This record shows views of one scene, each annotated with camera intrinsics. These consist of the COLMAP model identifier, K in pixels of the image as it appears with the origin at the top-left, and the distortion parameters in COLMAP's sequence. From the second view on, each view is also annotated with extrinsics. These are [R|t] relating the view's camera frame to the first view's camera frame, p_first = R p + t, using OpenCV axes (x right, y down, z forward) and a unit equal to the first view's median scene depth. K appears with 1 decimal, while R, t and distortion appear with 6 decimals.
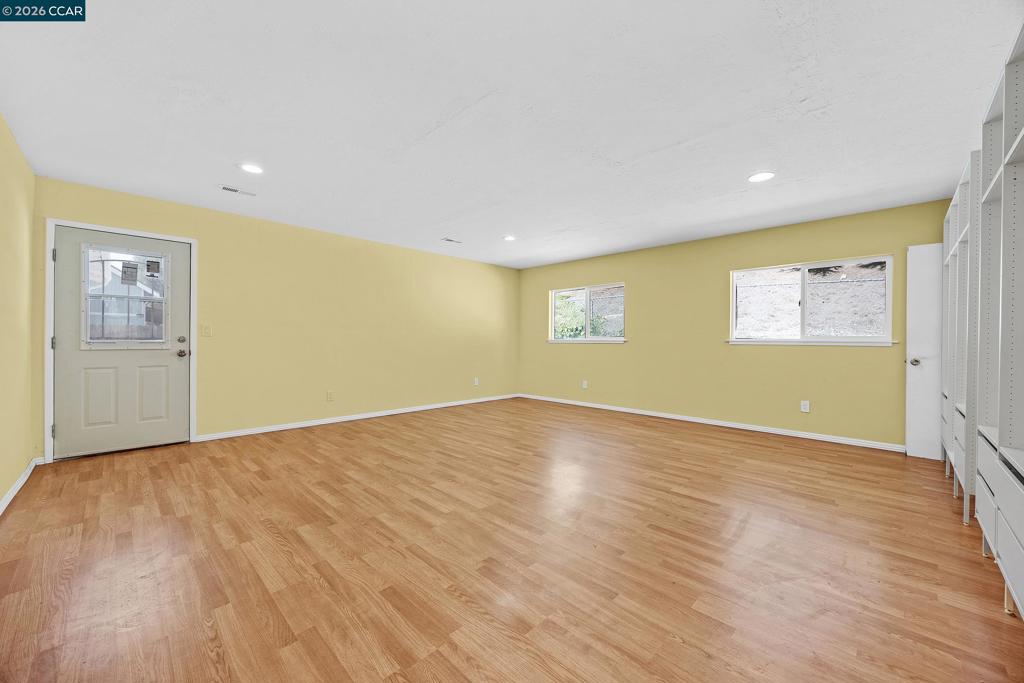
lens RADIAL K [[390.6, 0, 513.9], [0, 390.6, 338.5], [0, 0, 1]] dist [0.001400, -0.000043]
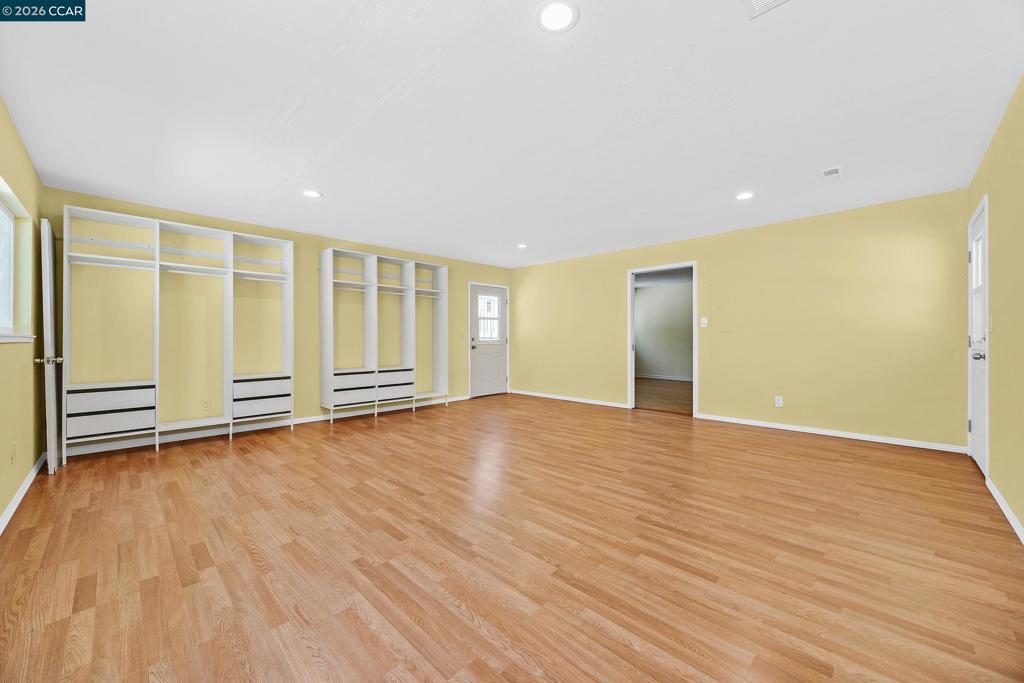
lens RADIAL K [[390.6, 0, 513.9], [0, 390.6, 338.5], [0, 0, 1]] dist [0.001400, -0.000043]
pose [[-0.999985, -0.004876, -0.002301, 0.034799], [-0.004865, 0.999975, -0.005035, 0.011061], [0.002325, -0.005024, -0.999985, 1.986104]]
